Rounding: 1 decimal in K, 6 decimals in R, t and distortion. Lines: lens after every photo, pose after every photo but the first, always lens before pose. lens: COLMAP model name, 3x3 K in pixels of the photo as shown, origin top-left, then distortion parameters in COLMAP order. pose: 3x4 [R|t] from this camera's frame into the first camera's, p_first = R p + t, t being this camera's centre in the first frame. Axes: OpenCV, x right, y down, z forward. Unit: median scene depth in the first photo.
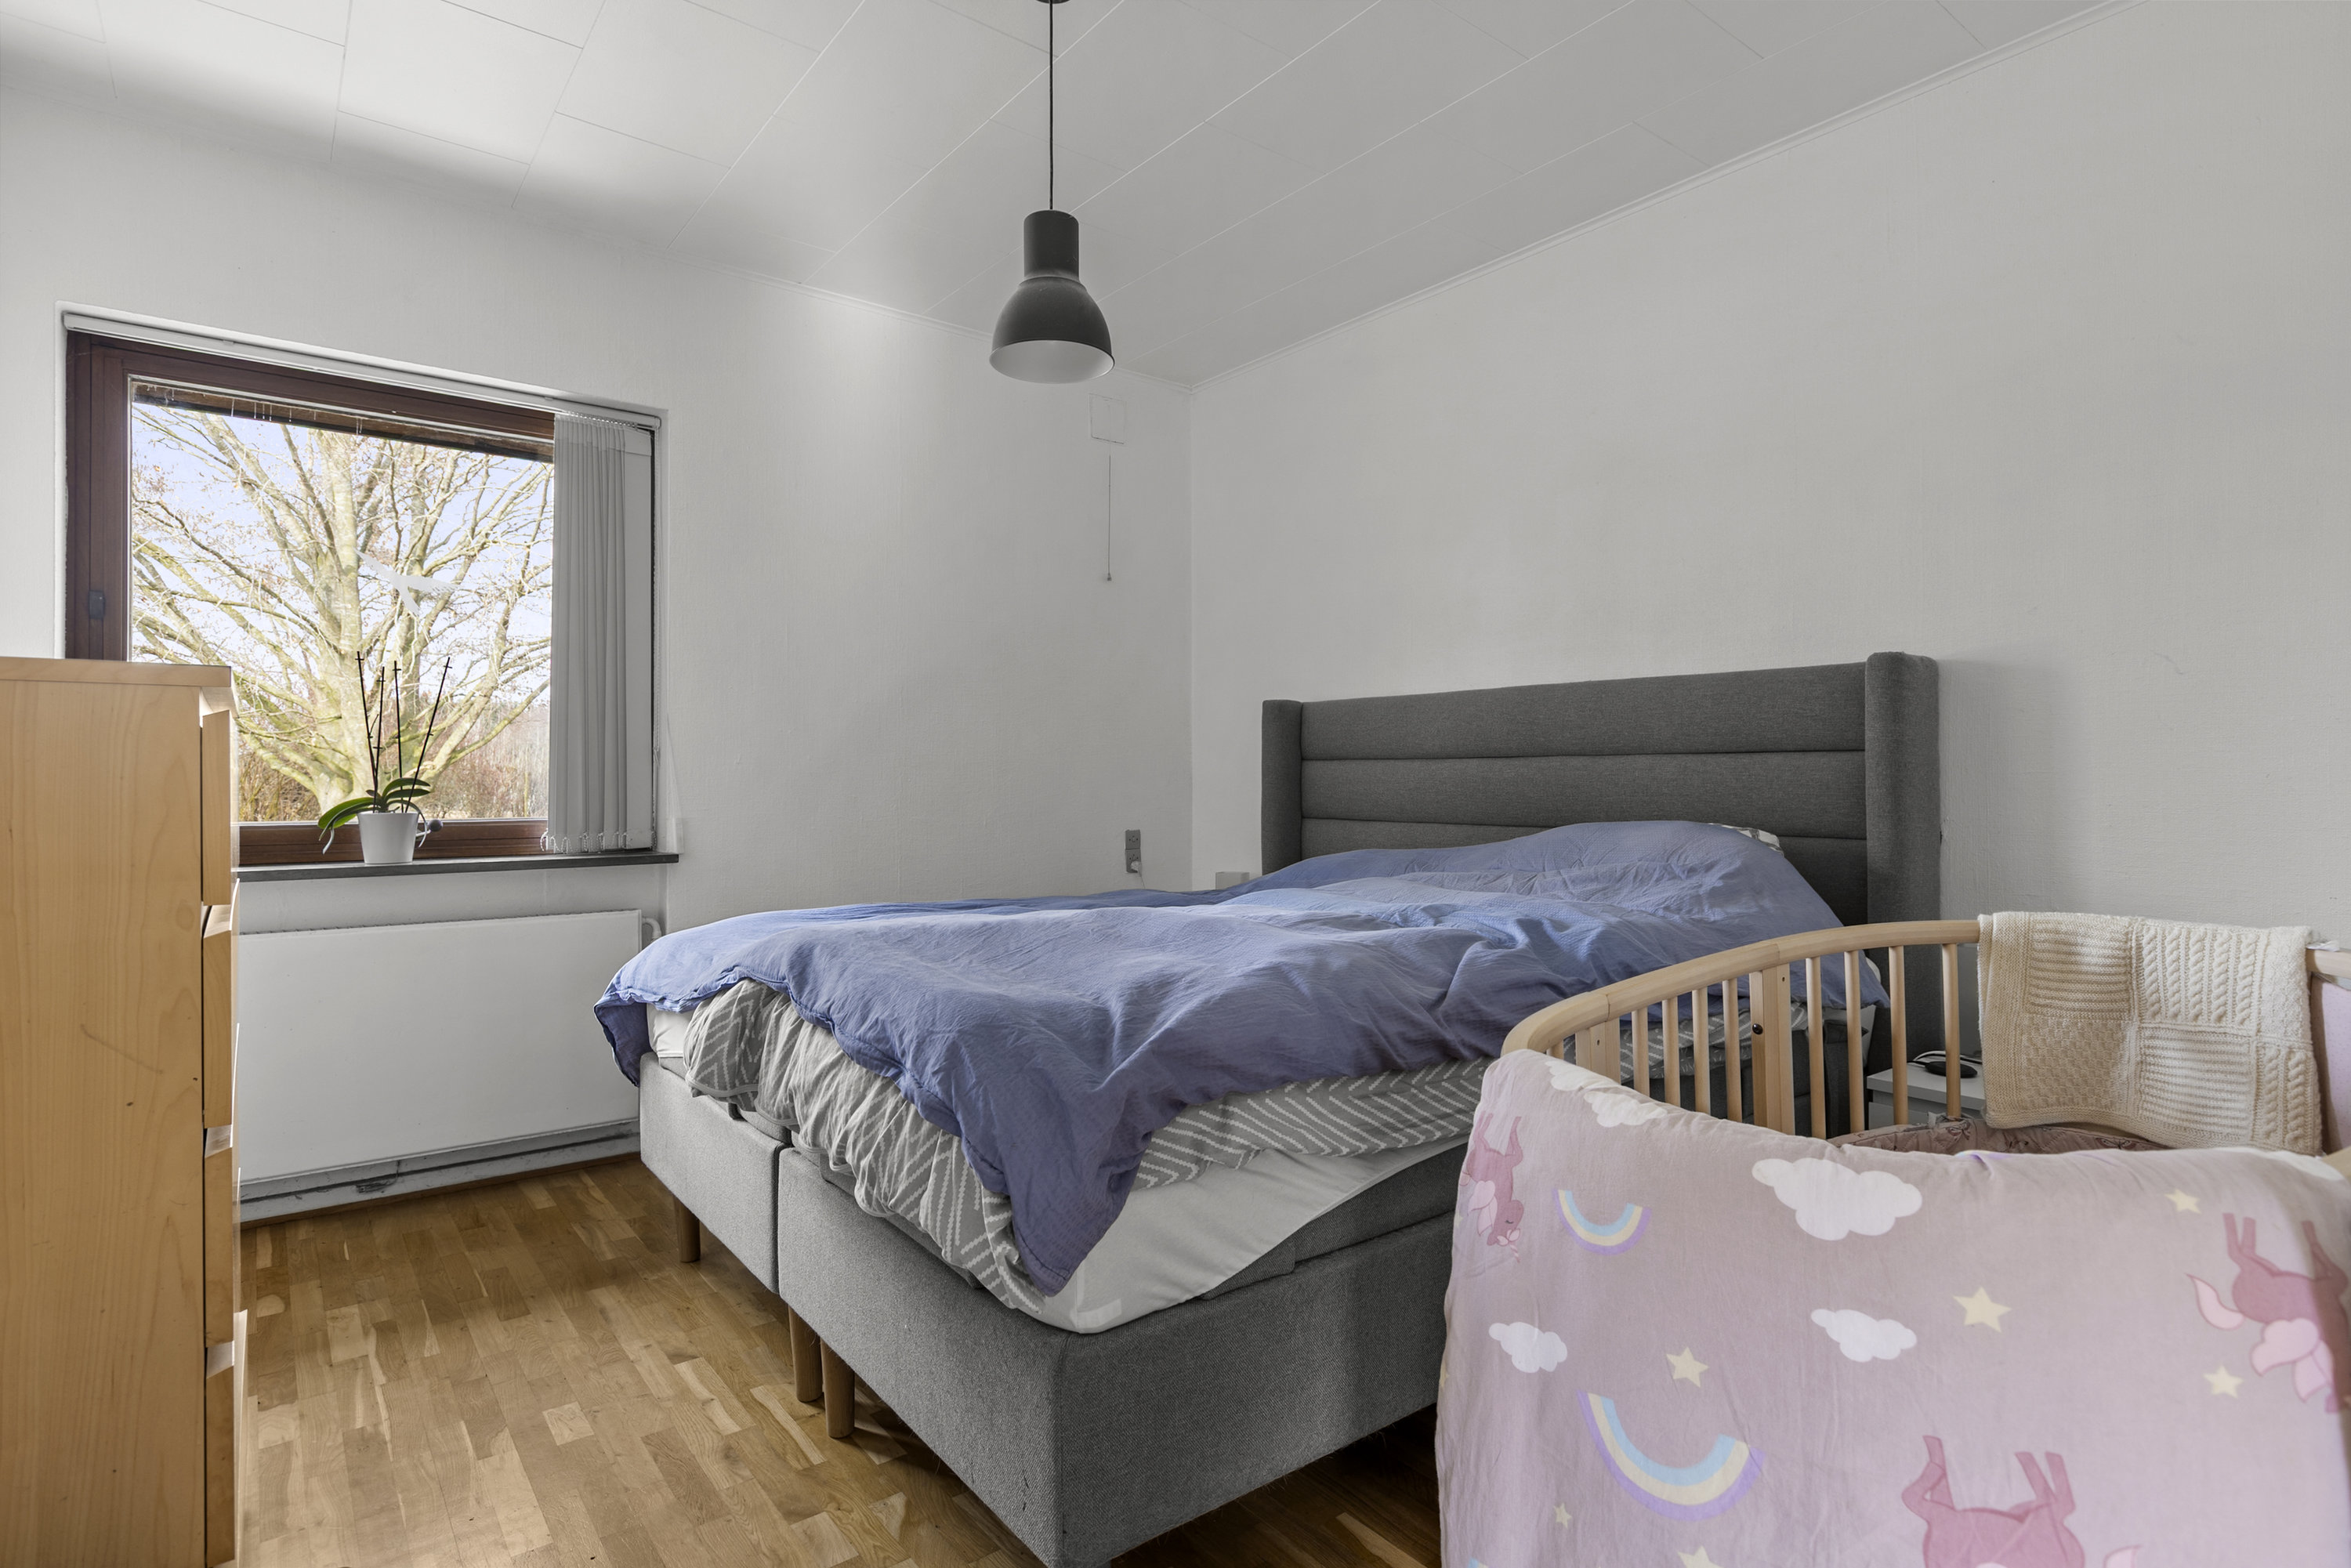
lens RADIAL K [[1221.0, 0, 1160.2], [0, 1221.0, 775.7], [0, 0, 1]] dist [0.005904, 0.000326]
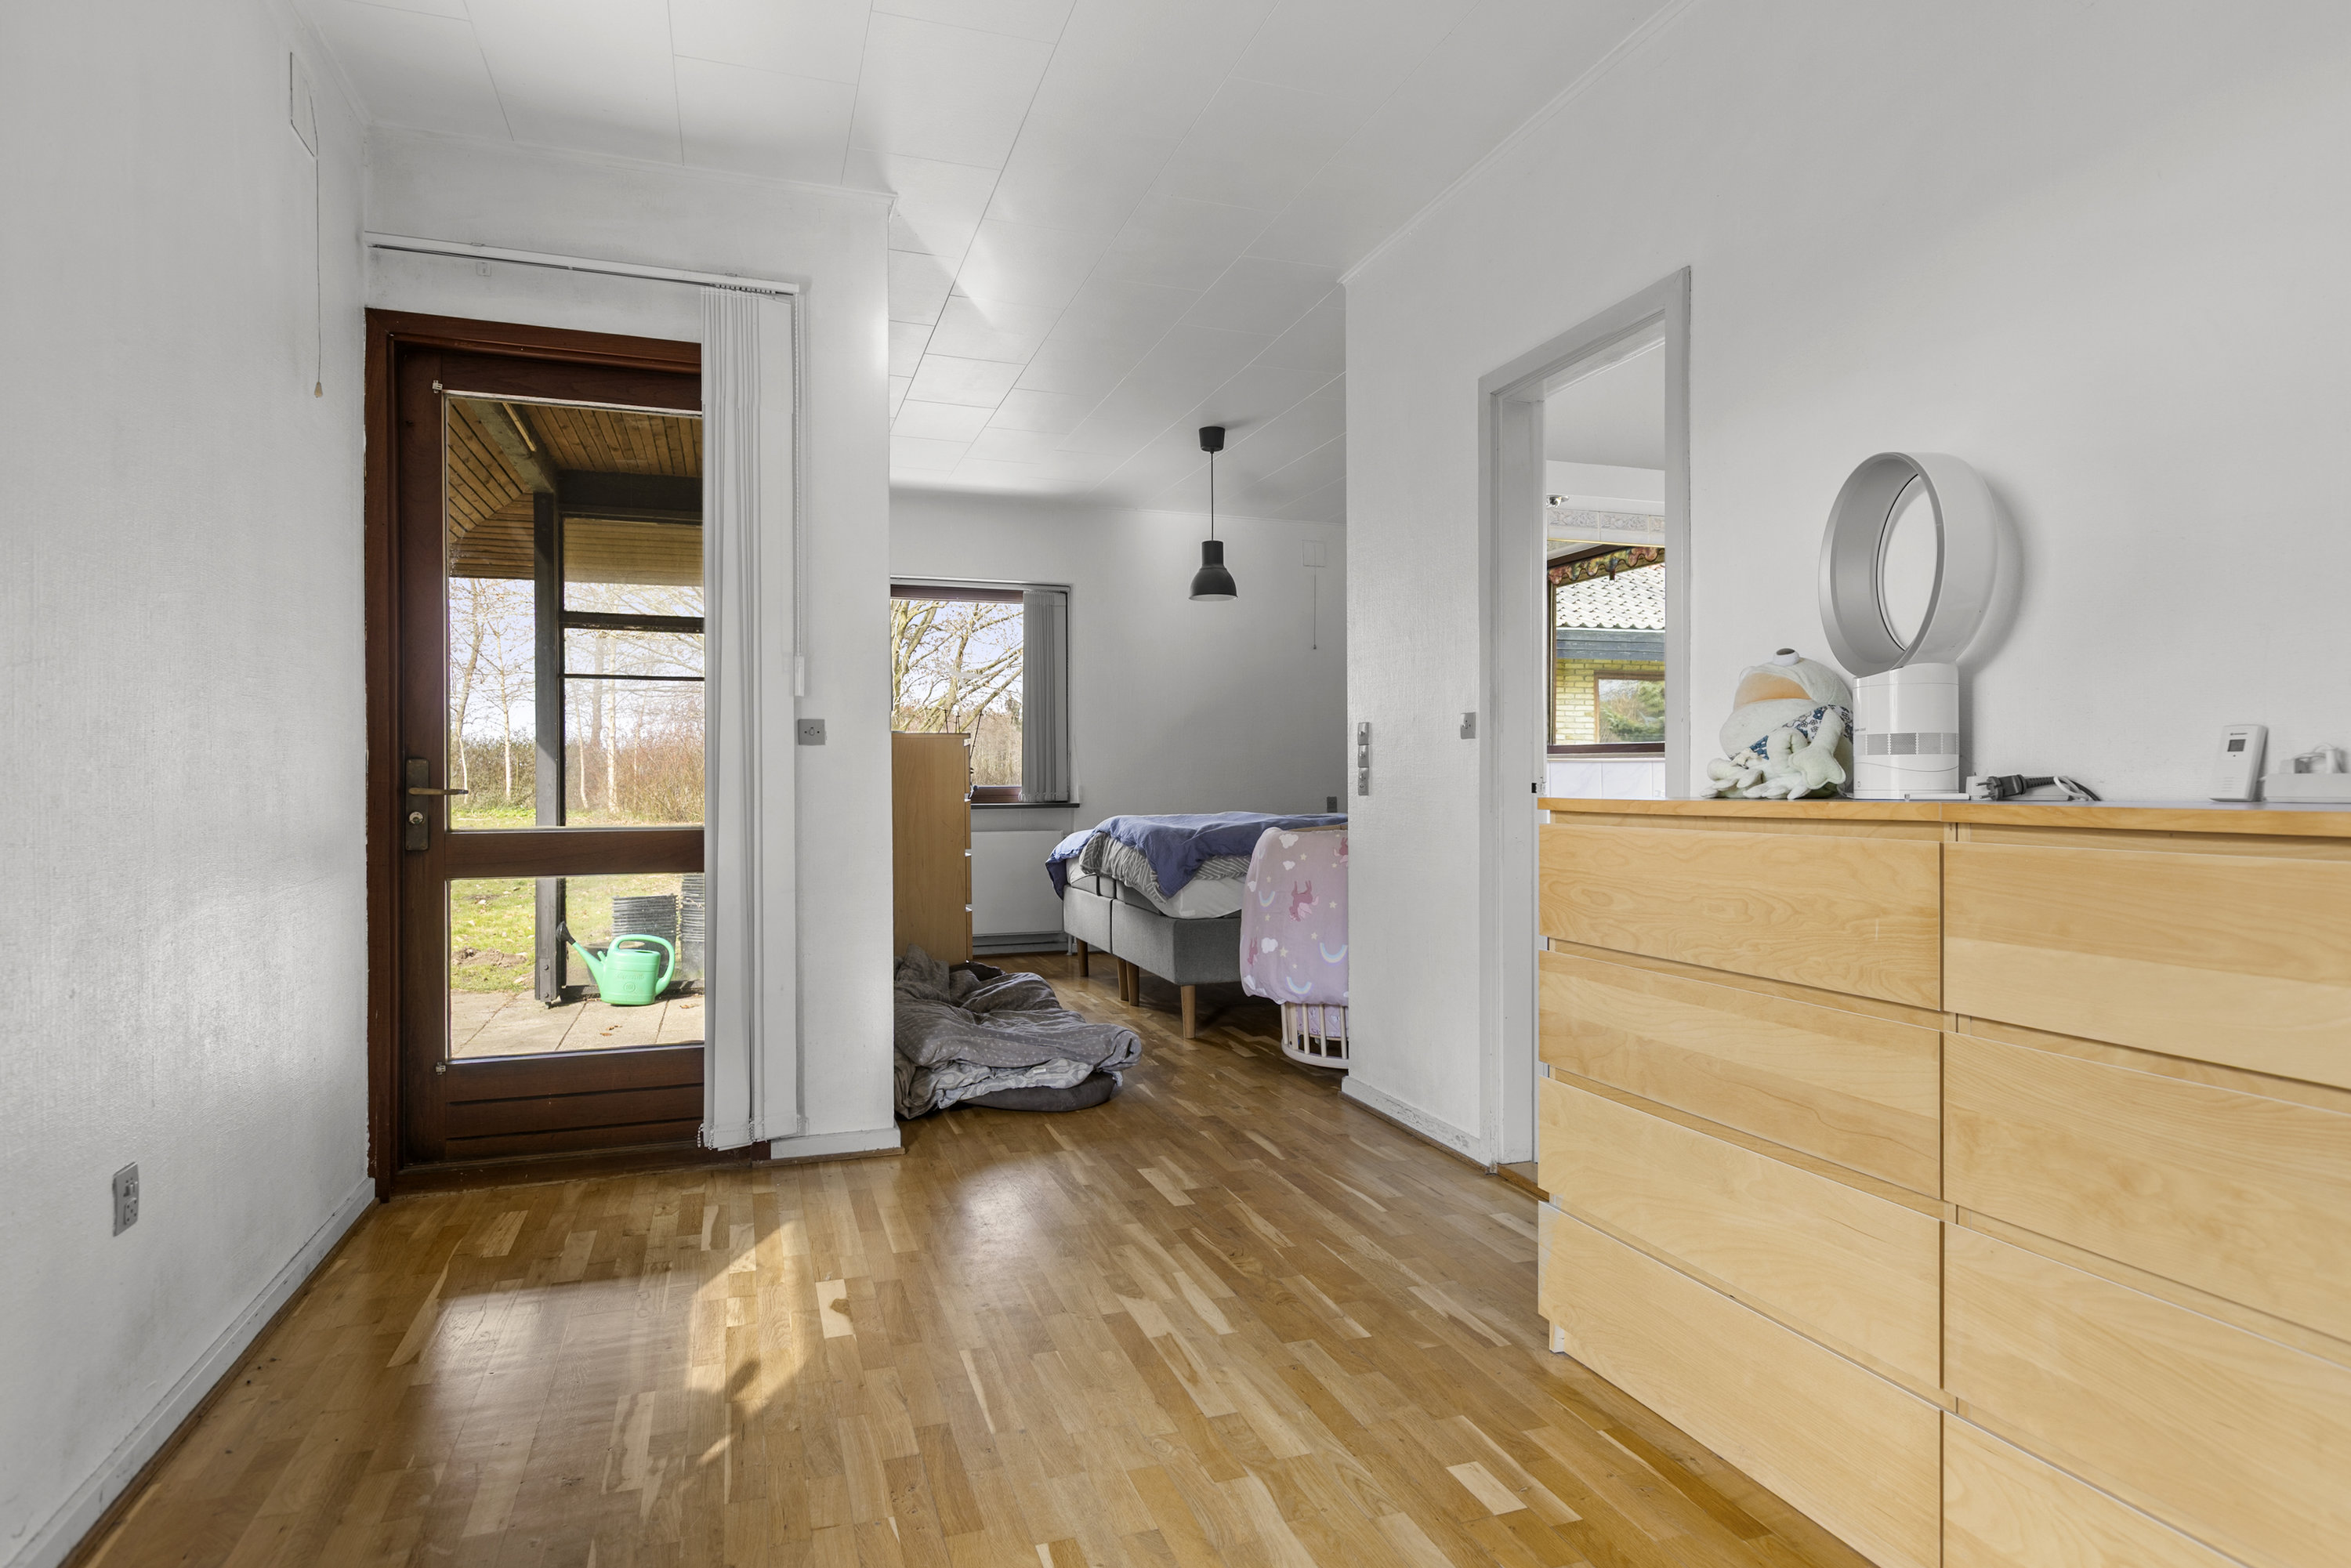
lens RADIAL K [[1274.4, 0, 1179.0], [0, 1274.4, 782.2], [0, 0, 1]] dist [-0.000269, -0.000001]
pose [[0.954149, -0.002901, -0.299319, 0.595296], [0.005655, 0.999949, 0.008335, 0.019001], [0.299279, -0.009645, 0.954117, -1.453634]]
